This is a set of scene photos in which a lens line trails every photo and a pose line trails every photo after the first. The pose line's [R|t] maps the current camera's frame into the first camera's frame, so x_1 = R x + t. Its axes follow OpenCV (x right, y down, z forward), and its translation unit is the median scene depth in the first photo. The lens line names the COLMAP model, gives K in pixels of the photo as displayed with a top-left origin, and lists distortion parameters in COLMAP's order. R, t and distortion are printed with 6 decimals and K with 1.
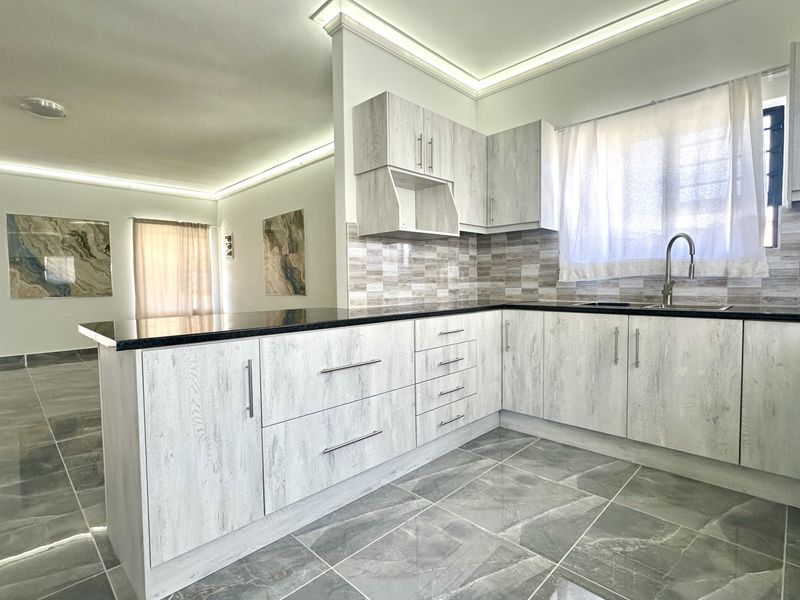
lens RADIAL K [[410.7, 0, 403.9], [0, 410.7, 300.0], [0, 0, 1]] dist [-0.000249, -0.001819]
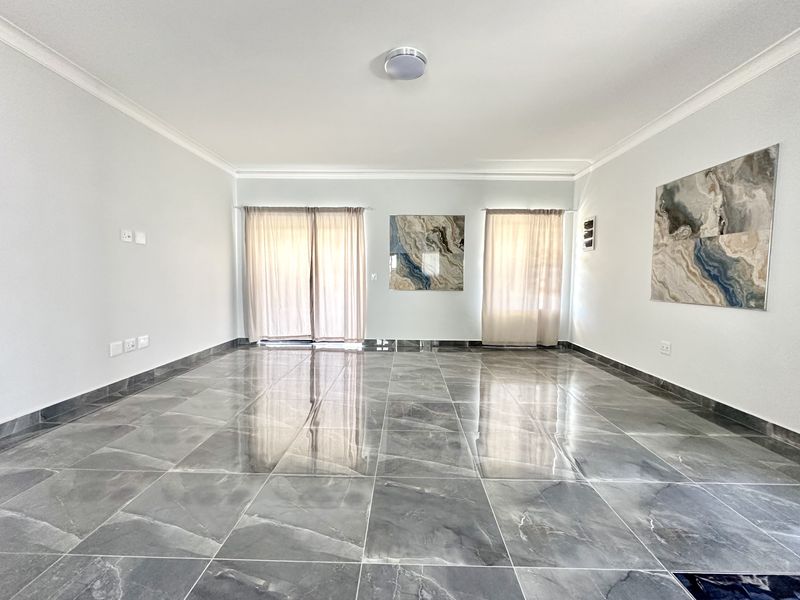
lens RADIAL K [[342.9, 0, 401.8], [0, 342.9, 301.7], [0, 0, 1]] dist [0.000529, -0.000554]
pose [[0.698117, 0.074090, -0.712140, -0.227206], [-0.050843, 0.997251, 0.053911, -0.021080], [0.714176, -0.001429, 0.699965, 0.321847]]
